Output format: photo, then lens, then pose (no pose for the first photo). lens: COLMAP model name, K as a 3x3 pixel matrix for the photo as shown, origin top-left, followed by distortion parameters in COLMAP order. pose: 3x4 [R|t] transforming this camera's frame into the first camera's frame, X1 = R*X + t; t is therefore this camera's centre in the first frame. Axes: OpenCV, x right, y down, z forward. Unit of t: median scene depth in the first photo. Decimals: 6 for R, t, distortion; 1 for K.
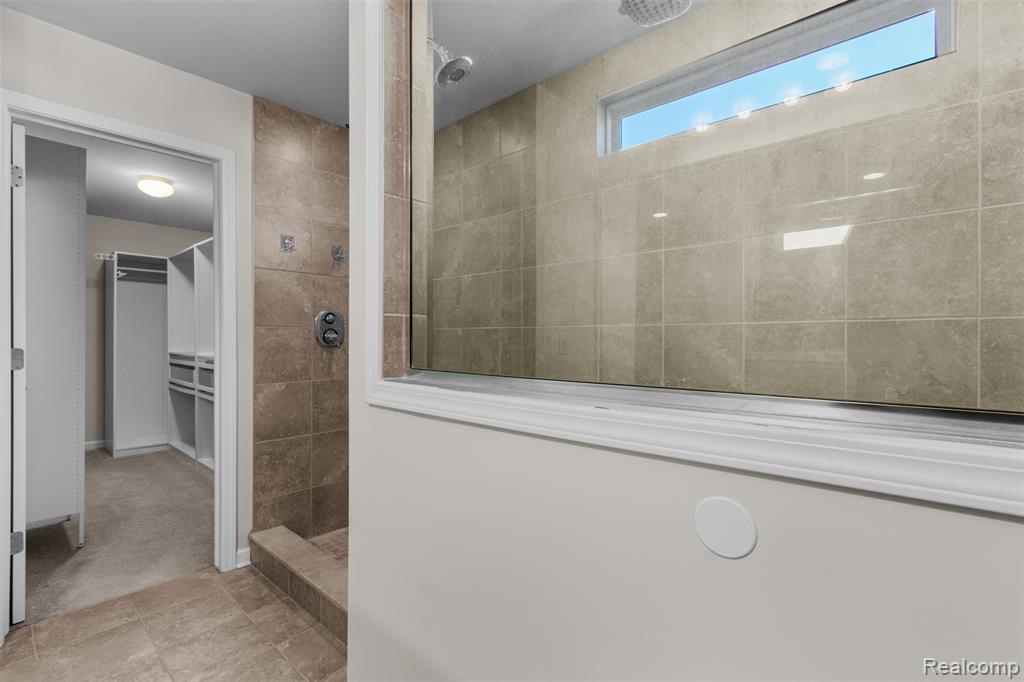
lens RADIAL K [[467.3, 0, 512.0], [0, 467.3, 341.0], [0, 0, 1]] dist [0.006357, 0.000055]
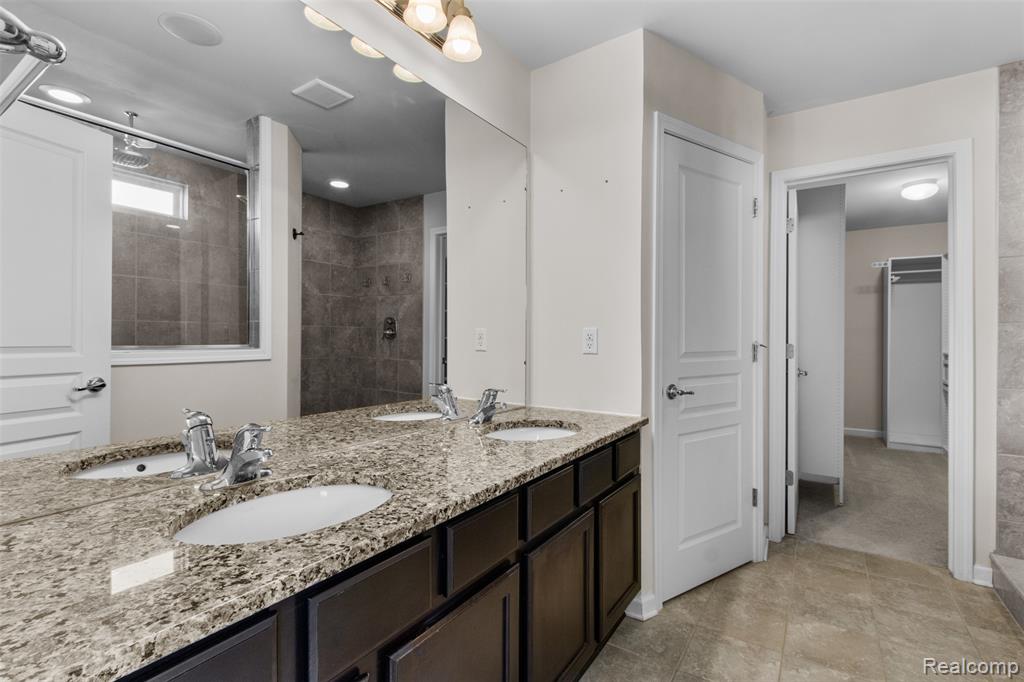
lens RADIAL K [[467.3, 0, 512.0], [0, 467.3, 341.0], [0, 0, 1]] dist [0.006357, 0.000055]
pose [[0.150295, 0.003610, -0.988635, 0.196210], [-0.005255, 0.999982, 0.002853, 0.004355], [0.988627, 0.004767, 0.150311, -0.051638]]
